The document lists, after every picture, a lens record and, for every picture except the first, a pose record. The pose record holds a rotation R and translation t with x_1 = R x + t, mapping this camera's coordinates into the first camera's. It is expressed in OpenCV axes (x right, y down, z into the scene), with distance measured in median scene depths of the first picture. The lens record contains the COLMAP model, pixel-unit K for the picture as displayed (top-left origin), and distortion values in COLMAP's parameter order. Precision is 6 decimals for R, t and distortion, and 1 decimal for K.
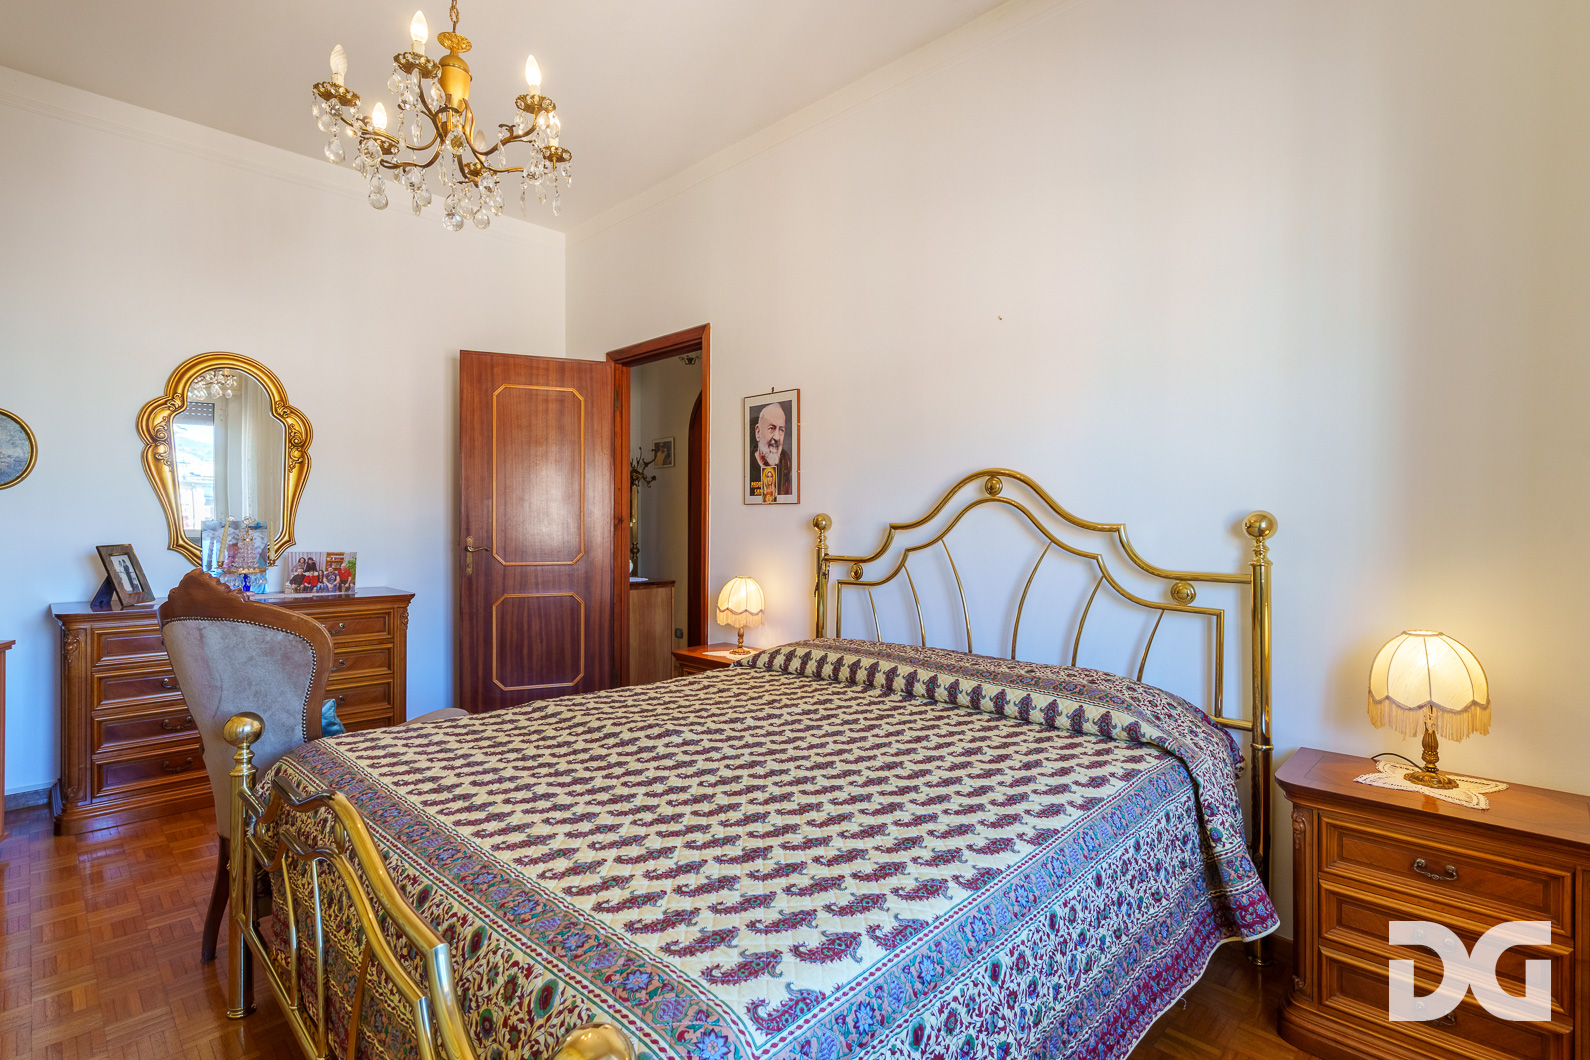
lens RADIAL K [[761.2, 0, 796.8], [0, 761.2, 521.7], [0, 0, 1]] dist [0.000065, 0.001785]
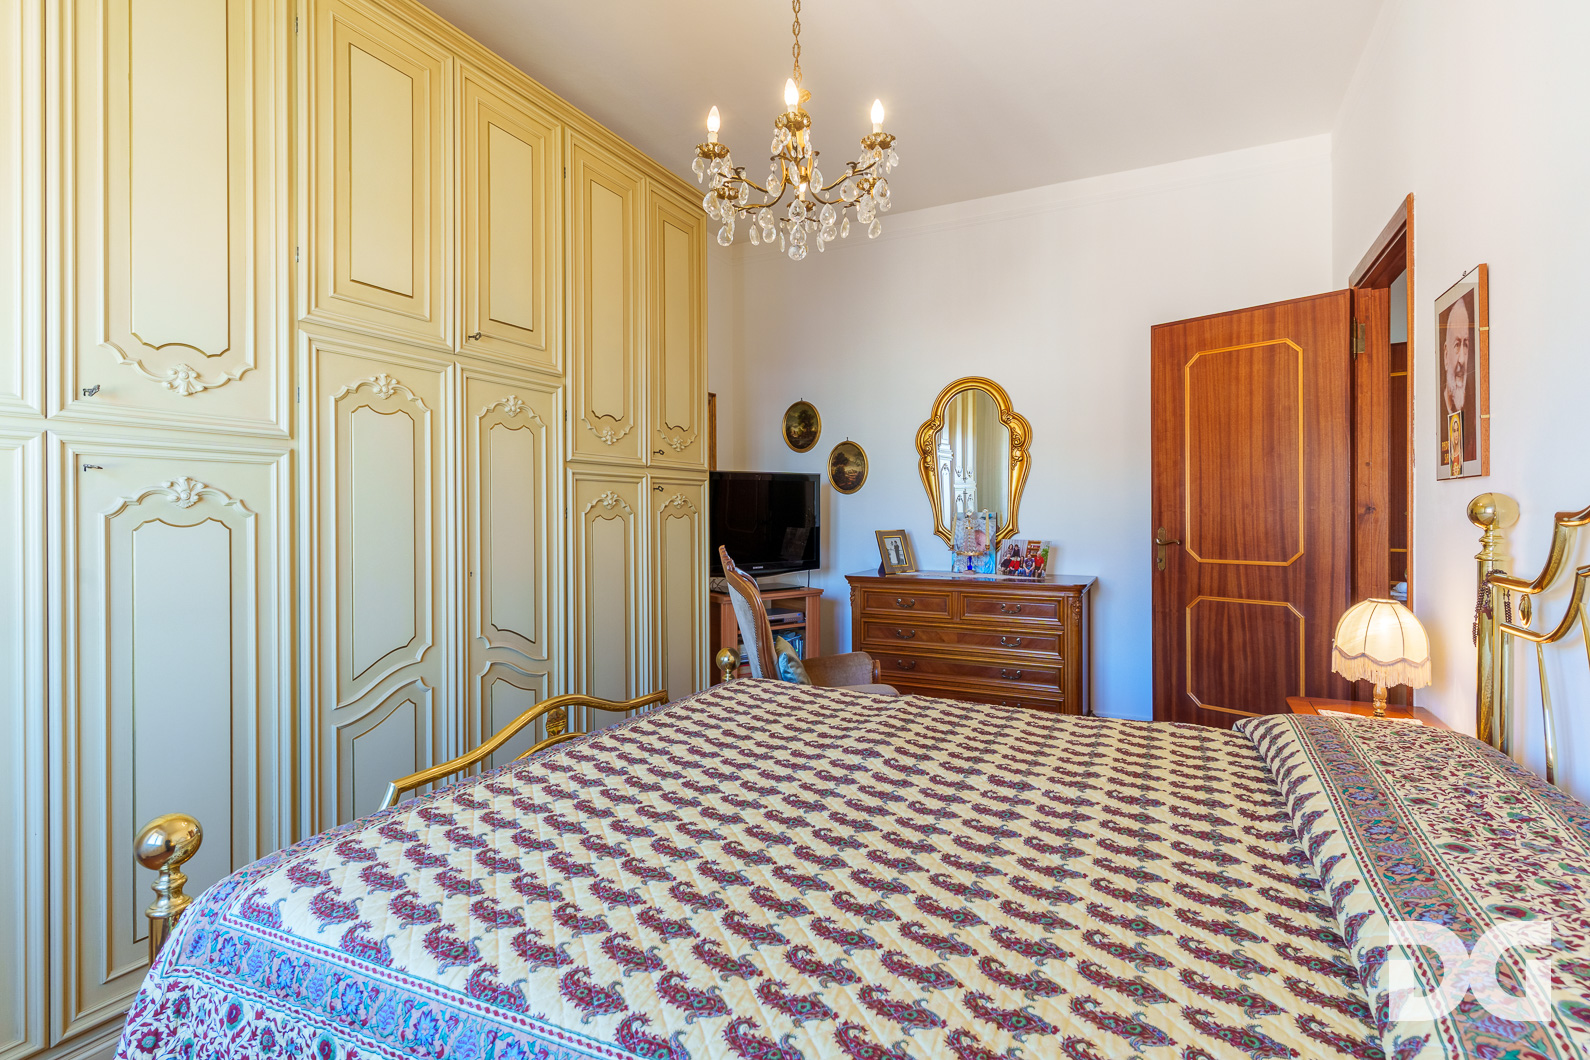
lens RADIAL K [[761.2, 0, 796.0], [0, 761.2, 522.6], [0, 0, 1]] dist [0.000065, 0.001785]
pose [[0.313657, 0.008360, -0.949500, 0.328034], [0.005138, 0.999932, 0.010501, 0.000935], [0.949522, -0.008173, 0.313593, 0.331795]]
